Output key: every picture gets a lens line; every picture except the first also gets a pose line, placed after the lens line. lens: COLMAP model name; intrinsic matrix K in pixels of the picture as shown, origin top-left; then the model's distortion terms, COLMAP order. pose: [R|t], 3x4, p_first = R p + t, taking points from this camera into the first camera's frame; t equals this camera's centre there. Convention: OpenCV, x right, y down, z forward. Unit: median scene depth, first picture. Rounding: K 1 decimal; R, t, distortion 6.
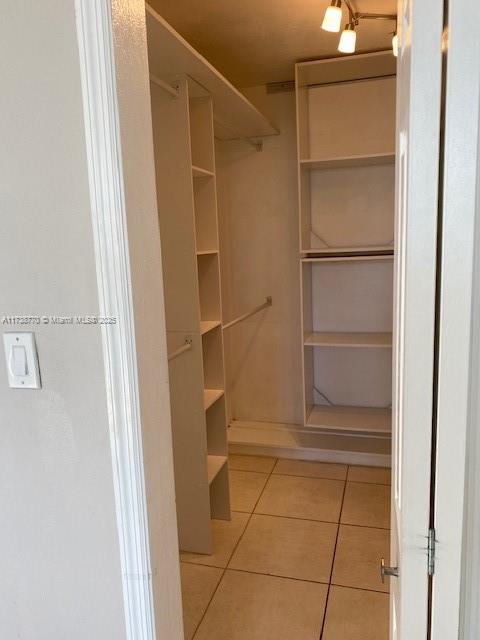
lens RADIAL K [[496.3, 0, 241.8], [0, 496.3, 322.5], [0, 0, 1]] dist [0.050382, -0.054155]
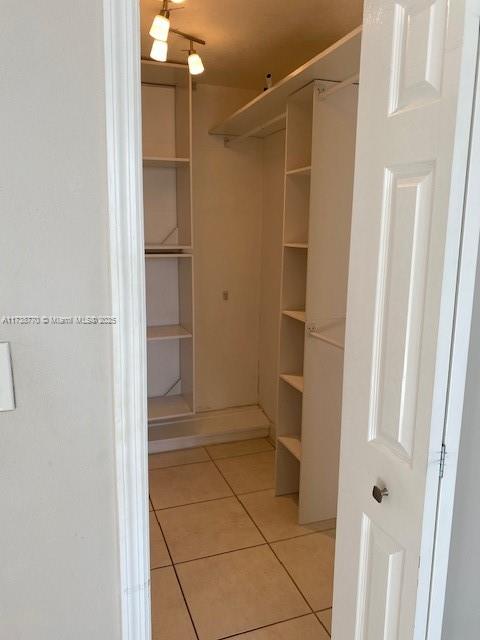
lens RADIAL K [[496.3, 0, 240.3], [0, 496.3, 317.6], [0, 0, 1]] dist [0.050382, -0.054155]
pose [[0.816314, -0.063867, 0.574067, -0.562211], [0.064422, 0.997734, 0.019394, -0.011655], [-0.574004, 0.021151, 0.818579, 0.096382]]
